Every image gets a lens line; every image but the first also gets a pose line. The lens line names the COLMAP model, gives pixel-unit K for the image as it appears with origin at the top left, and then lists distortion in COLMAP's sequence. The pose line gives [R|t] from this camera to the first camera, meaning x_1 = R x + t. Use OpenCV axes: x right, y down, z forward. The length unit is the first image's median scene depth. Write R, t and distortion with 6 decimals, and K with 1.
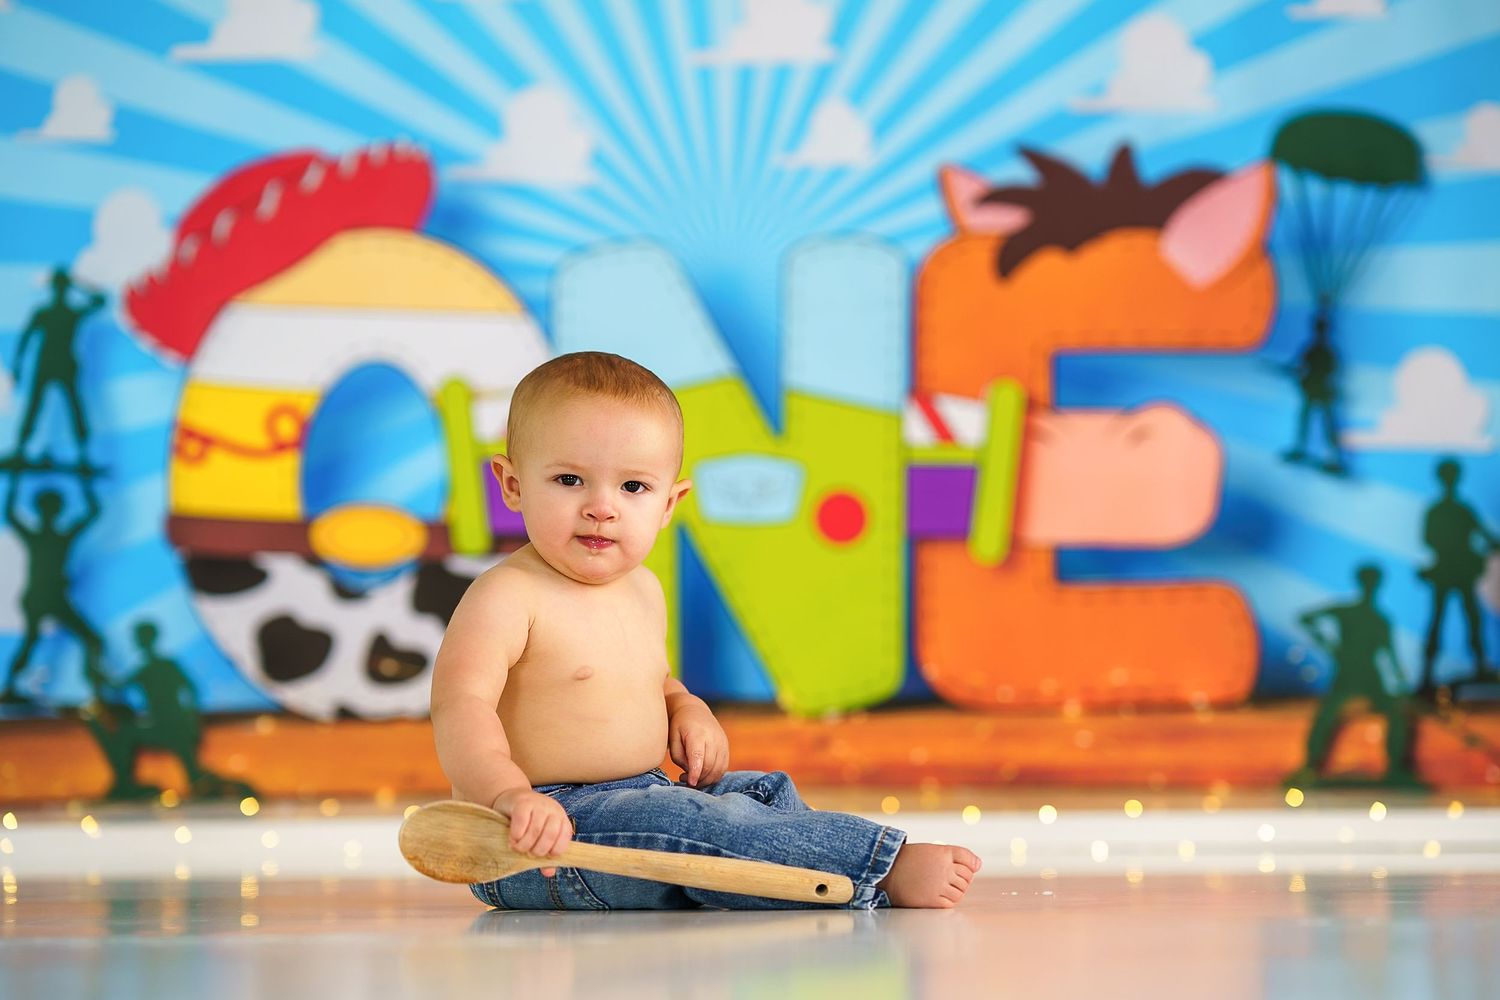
lens RADIAL K [[3672.6, 0, 769.1], [0, 3672.6, 497.0], [0, 0, 1]] dist [0.144713, 0.000000]
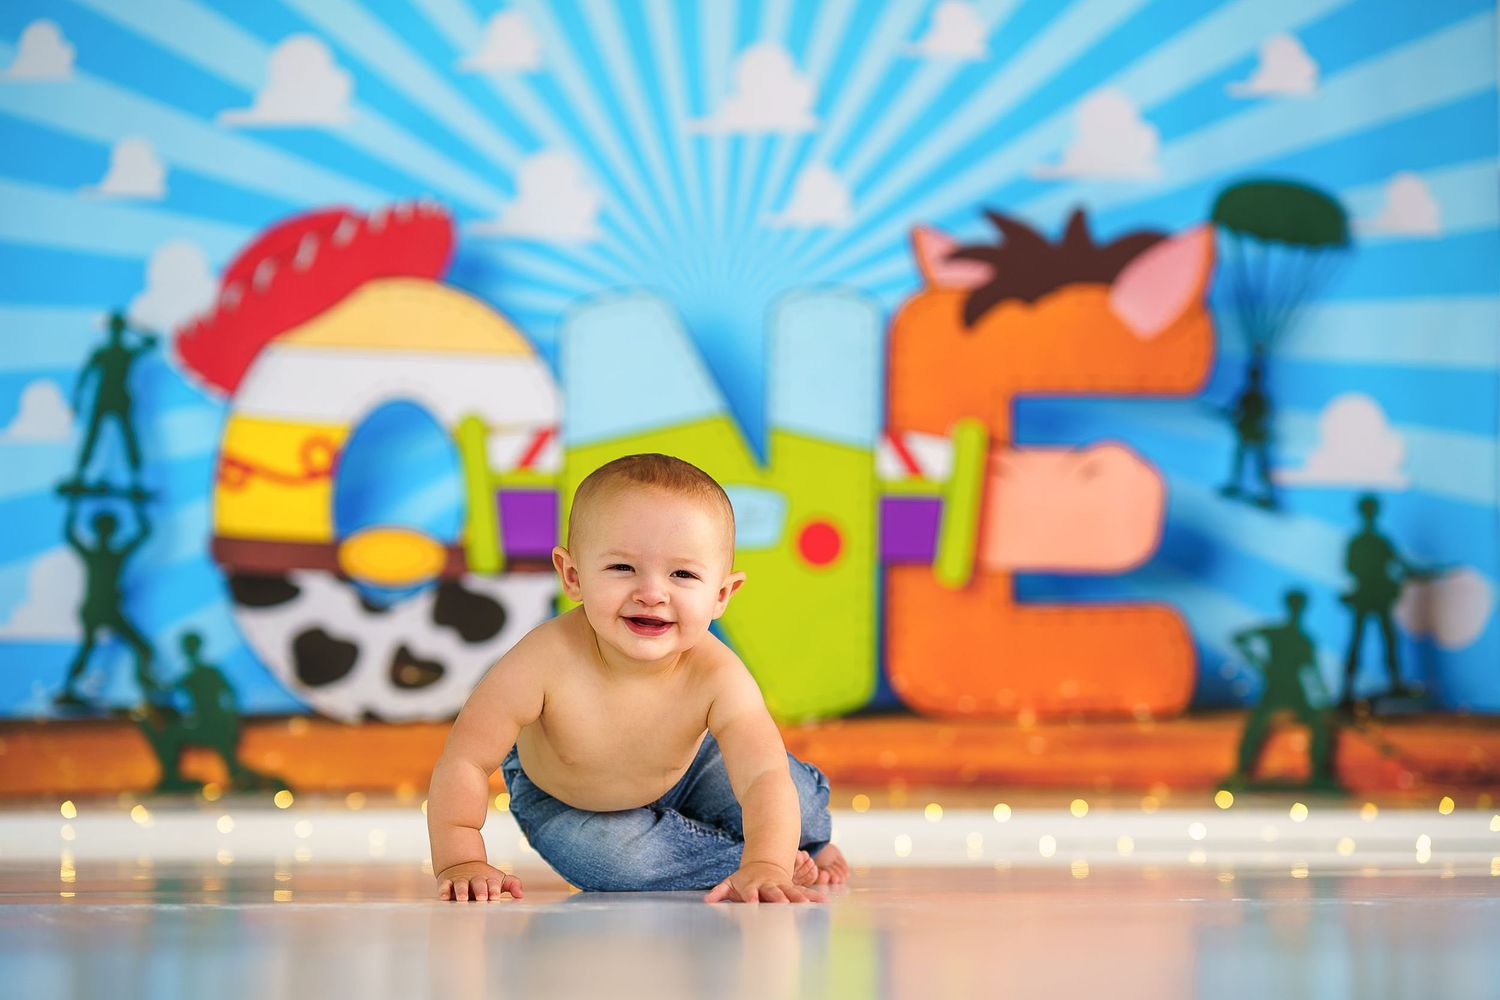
lens RADIAL K [[3672.6, 0, 771.3], [0, 3672.6, 507.1], [0, 0, 1]] dist [0.144713, 0.000000]
pose [[0.999936, 0.008325, -0.007653, 0.013411], [-0.008316, 0.999965, 0.001189, -0.006472], [0.007663, -0.001125, 0.999970, -0.106337]]
